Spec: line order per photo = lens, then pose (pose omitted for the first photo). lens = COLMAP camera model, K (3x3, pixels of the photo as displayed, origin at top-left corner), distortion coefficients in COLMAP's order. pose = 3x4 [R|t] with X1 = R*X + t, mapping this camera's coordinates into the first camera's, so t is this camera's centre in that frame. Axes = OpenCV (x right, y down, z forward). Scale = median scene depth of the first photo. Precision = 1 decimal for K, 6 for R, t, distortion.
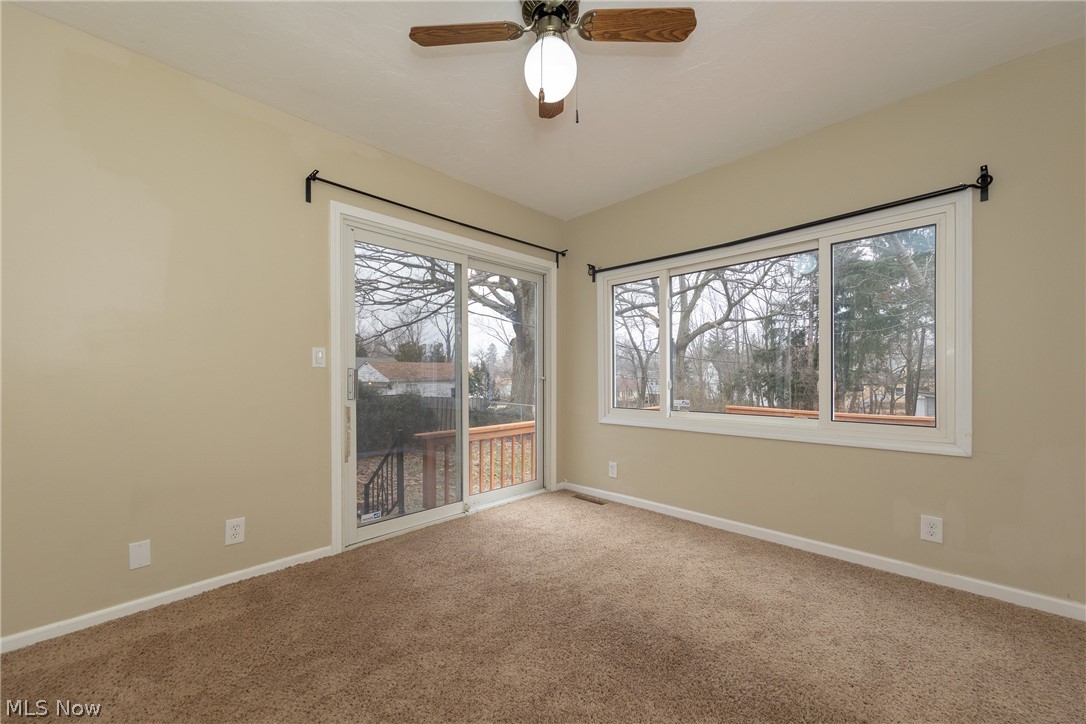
lens RADIAL K [[408.9, 0, 545.2], [0, 408.9, 376.7], [0, 0, 1]] dist [0.000688, 0.000049]
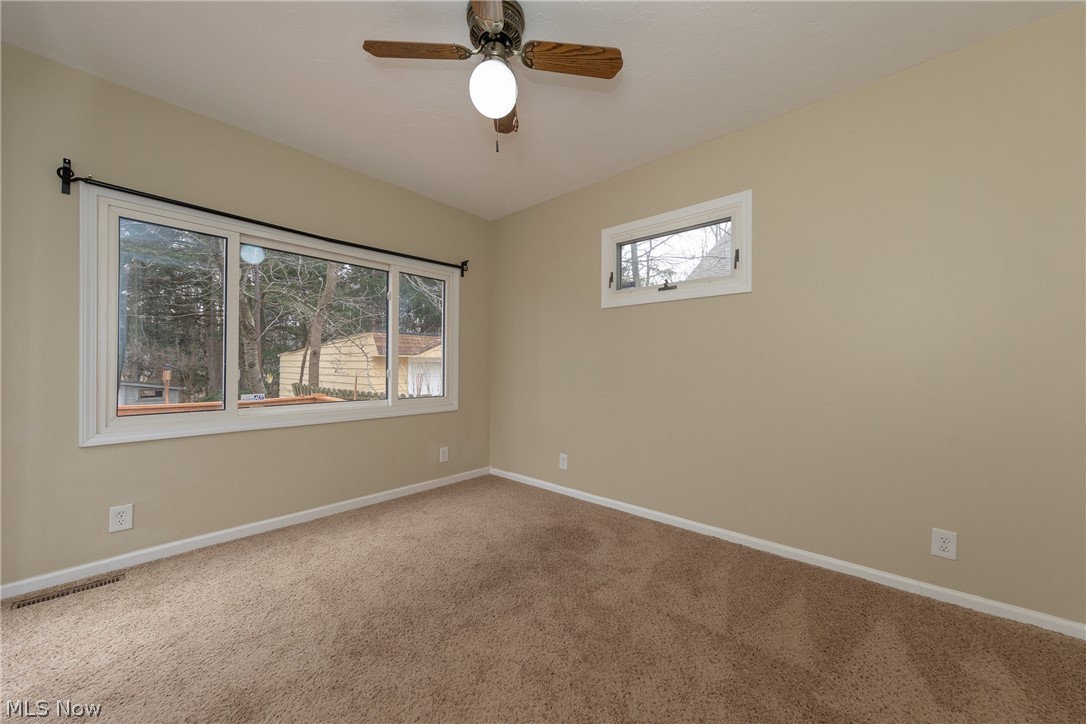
lens RADIAL K [[393.7, 0, 541.0], [0, 393.7, 364.8], [0, 0, 1]] dist [-0.000842, -0.000094]
pose [[-0.044393, 0.004841, 0.999002, -0.638617], [-0.007442, 0.999959, -0.005176, -0.004989], [-0.998986, -0.007664, -0.044355, 0.562608]]
